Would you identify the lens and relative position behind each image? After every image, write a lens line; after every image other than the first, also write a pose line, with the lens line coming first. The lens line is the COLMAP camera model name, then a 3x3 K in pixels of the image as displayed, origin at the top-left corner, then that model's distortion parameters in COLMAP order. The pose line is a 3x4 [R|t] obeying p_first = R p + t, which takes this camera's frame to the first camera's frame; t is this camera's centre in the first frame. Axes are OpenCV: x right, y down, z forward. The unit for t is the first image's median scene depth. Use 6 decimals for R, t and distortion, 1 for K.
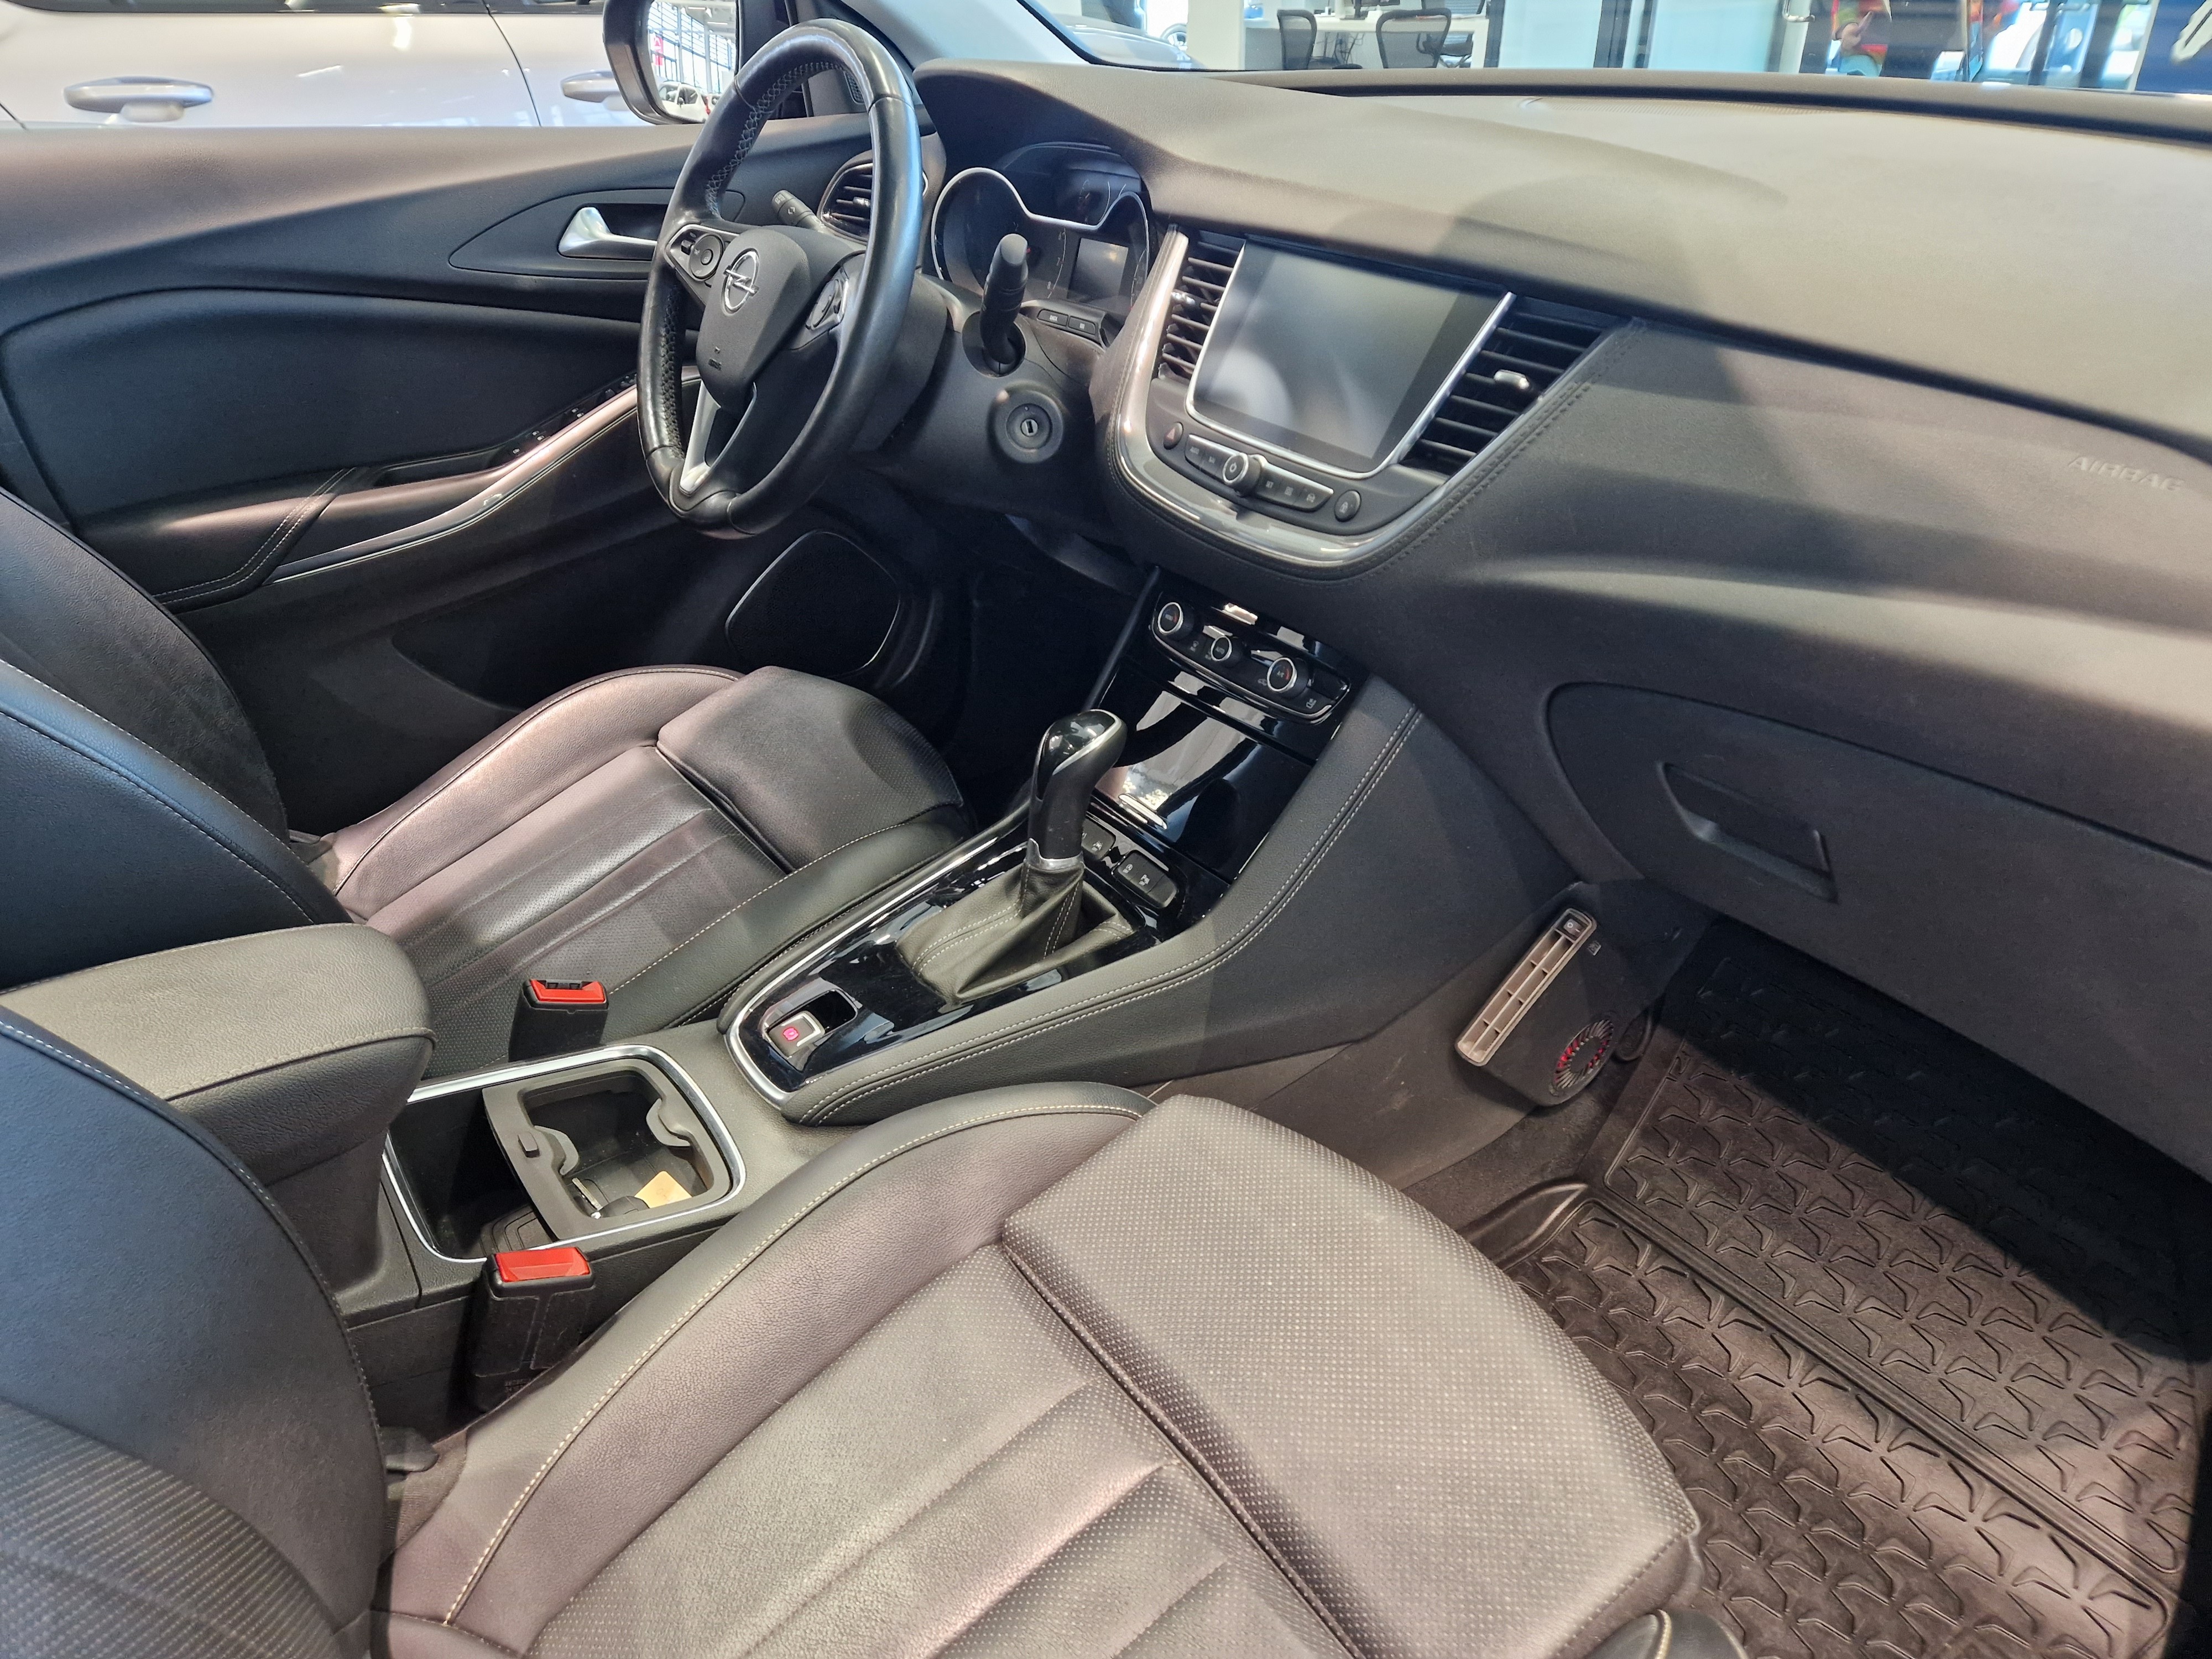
lens RADIAL K [[1492.3, 0, 1102.9], [0, 1492.3, 841.1], [0, 0, 1]] dist [0.079375, -0.052362]
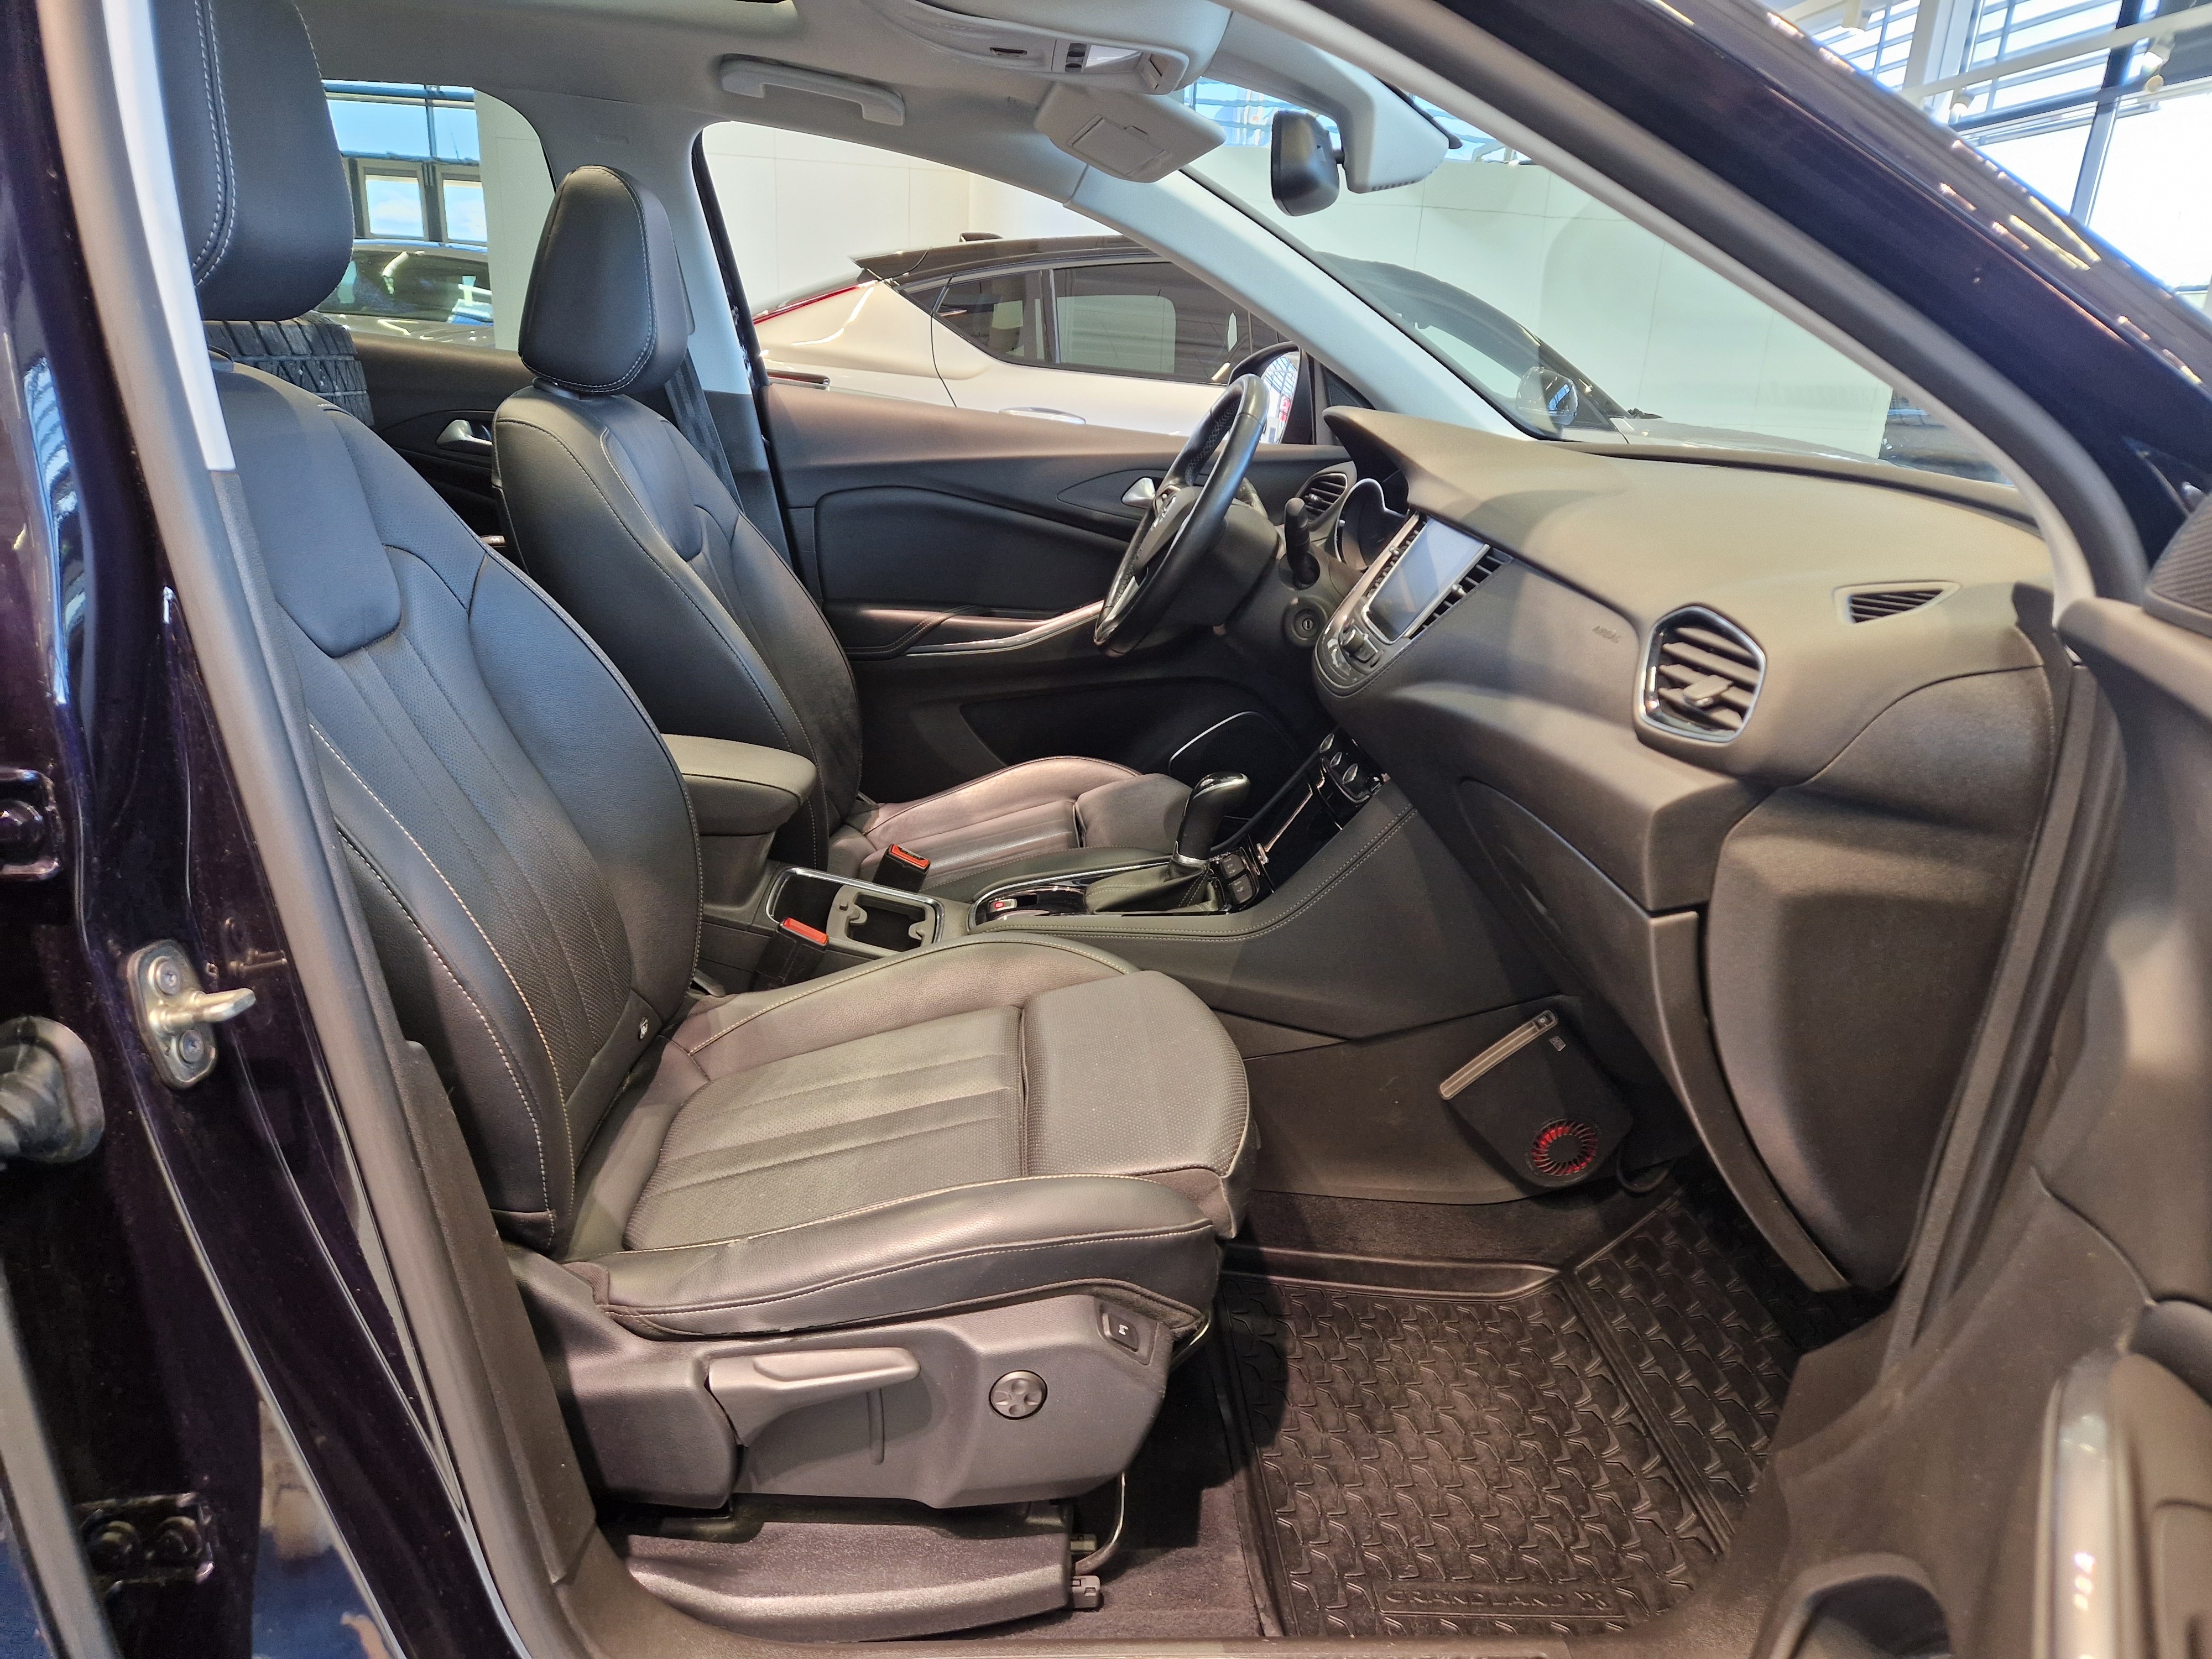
lens RADIAL K [[1492.3, 0, 1111.9], [0, 1492.3, 836.8], [0, 0, 1]] dist [0.079375, -0.052362]
pose [[0.853859, 0.227717, -0.468048, 0.556537], [-0.329042, 0.932899, -0.146392, 0.219227], [0.403306, 0.279005, 0.871493, -0.353493]]
